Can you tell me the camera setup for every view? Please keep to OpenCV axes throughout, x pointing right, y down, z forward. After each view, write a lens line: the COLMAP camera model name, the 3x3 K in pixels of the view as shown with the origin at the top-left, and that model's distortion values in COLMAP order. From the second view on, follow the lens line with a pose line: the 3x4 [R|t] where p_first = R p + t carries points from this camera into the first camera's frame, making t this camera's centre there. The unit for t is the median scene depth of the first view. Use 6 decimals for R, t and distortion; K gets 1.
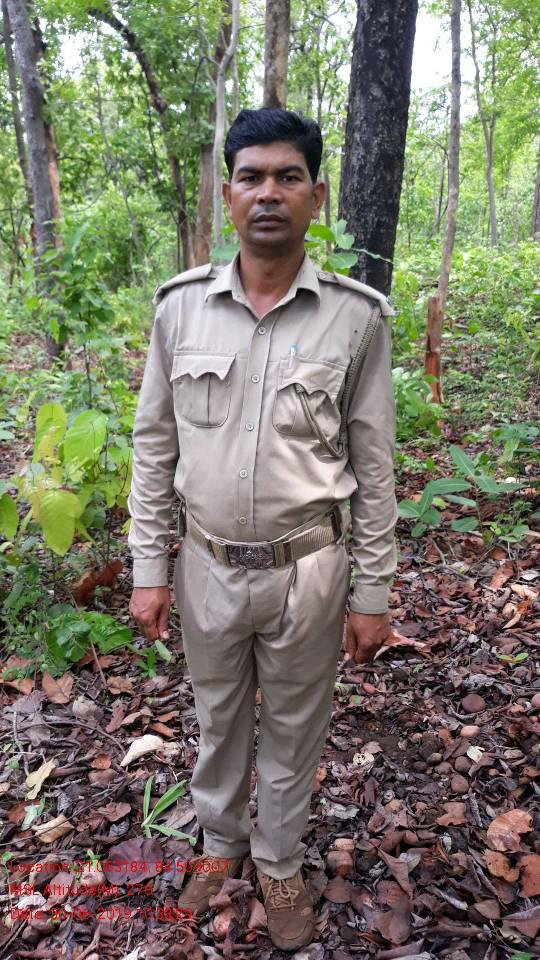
lens RADIAL K [[805.0, 0, 270.0], [0, 805.0, 480.0], [0, 0, 1]] dist [-0.003242, -0.014835]
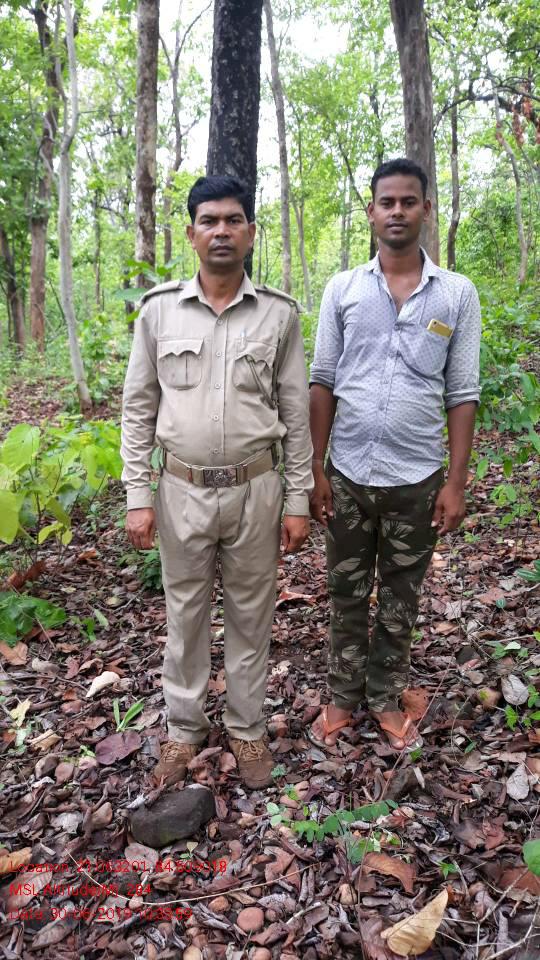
lens RADIAL K [[771.5, 0, 270.0], [0, 771.5, 480.0], [0, 0, 1]] dist [0.000109, -0.002466]
pose [[0.977564, -0.052197, 0.204071, -0.148712], [0.066749, 0.995645, -0.065082, 0.132995], [-0.199785, 0.077243, 0.976790, -0.252273]]
